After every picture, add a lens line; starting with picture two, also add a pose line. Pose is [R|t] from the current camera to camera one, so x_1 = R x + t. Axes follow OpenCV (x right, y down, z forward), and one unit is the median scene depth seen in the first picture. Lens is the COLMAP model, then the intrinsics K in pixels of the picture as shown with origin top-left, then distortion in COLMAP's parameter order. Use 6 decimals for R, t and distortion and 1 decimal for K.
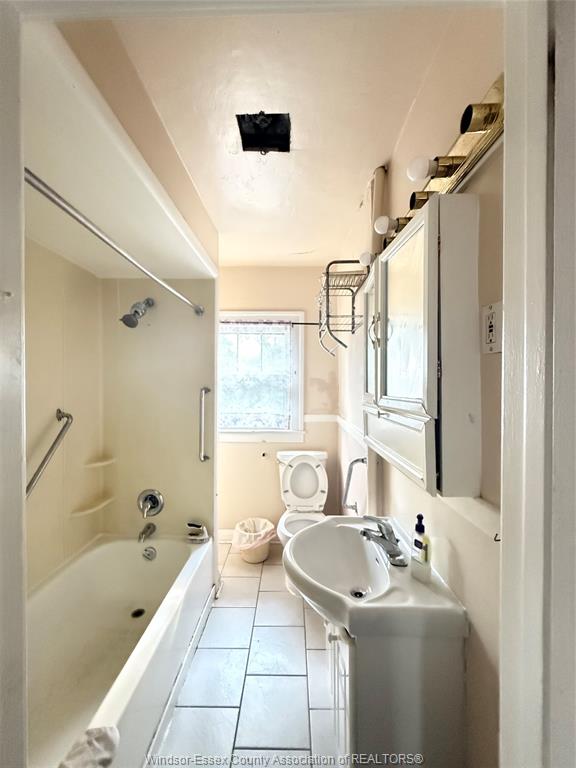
lens RADIAL K [[308.7, 0, 287.7], [0, 308.7, 384.8], [0, 0, 1]] dist [0.003493, 0.000385]
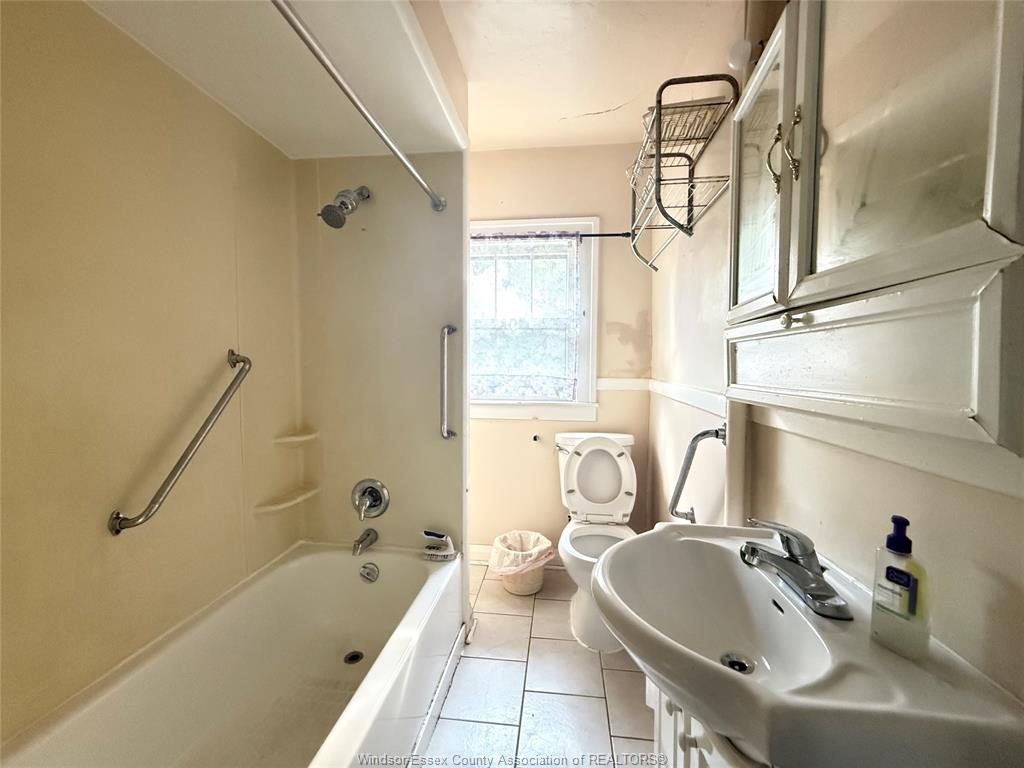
lens RADIAL K [[411.6, 0, 513.8], [0, 411.6, 383.8], [0, 0, 1]] dist [0.003493, 0.000385]
pose [[0.994486, 0.005914, -0.104702, -0.042367], [-0.001093, 0.998939, 0.046047, 0.093028], [0.104863, -0.045679, 0.993437, 0.158063]]
